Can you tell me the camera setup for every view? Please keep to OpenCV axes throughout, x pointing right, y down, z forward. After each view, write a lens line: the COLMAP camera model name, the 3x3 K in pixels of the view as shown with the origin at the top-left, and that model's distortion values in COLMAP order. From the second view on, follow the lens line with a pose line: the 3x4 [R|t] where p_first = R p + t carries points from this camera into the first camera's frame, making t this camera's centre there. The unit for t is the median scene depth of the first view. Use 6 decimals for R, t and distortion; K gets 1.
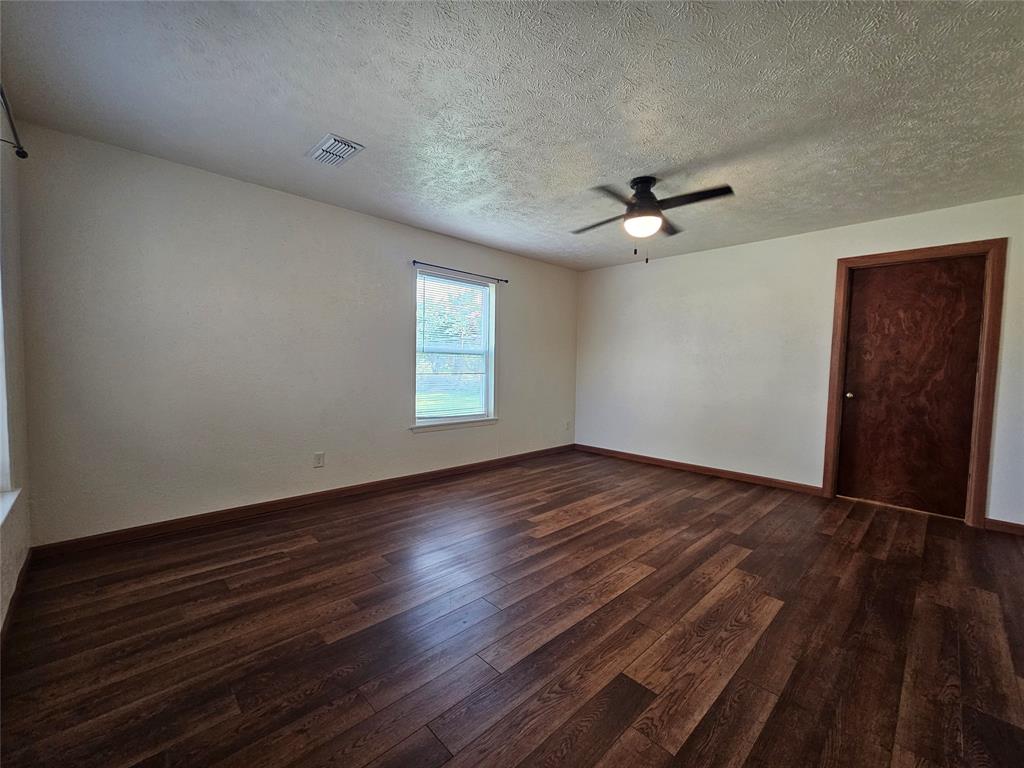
lens RADIAL K [[423.1, 0, 515.5], [0, 423.1, 383.9], [0, 0, 1]] dist [0.000136, 0.000109]
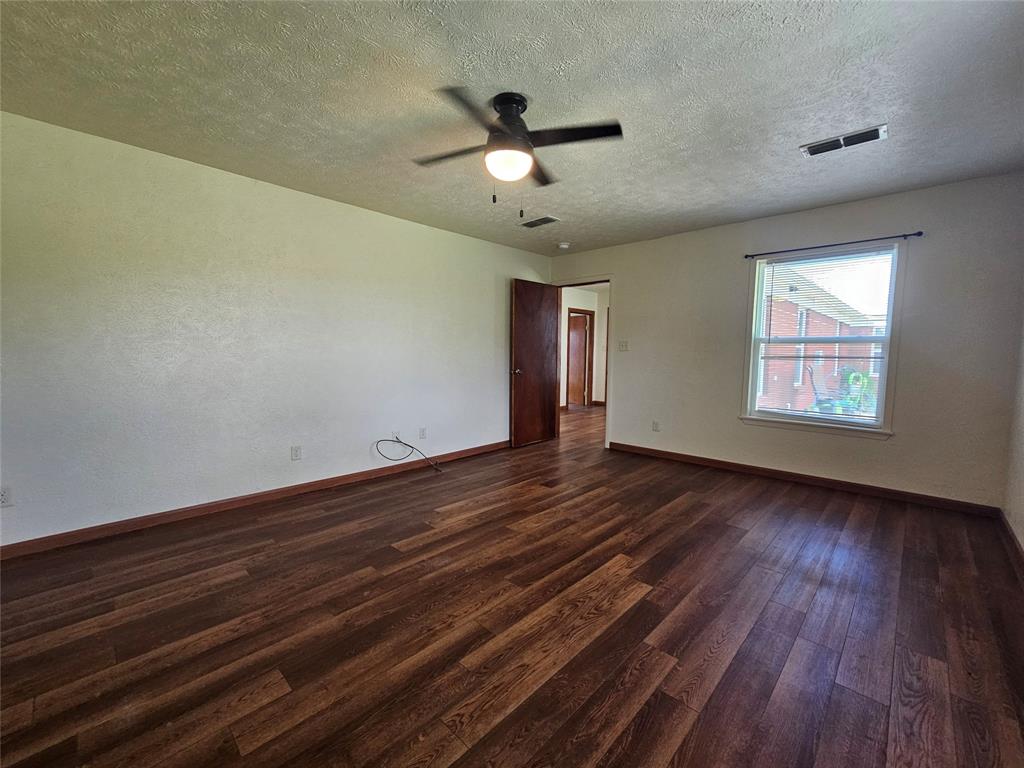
lens RADIAL K [[423.1, 0, 515.5], [0, 423.1, 383.9], [0, 0, 1]] dist [0.000136, 0.000109]
pose [[-0.998830, -0.023159, -0.042453, 0.309508], [-0.028192, 0.992119, 0.122085, -0.083400], [0.039291, 0.123139, -0.991611, 1.791166]]
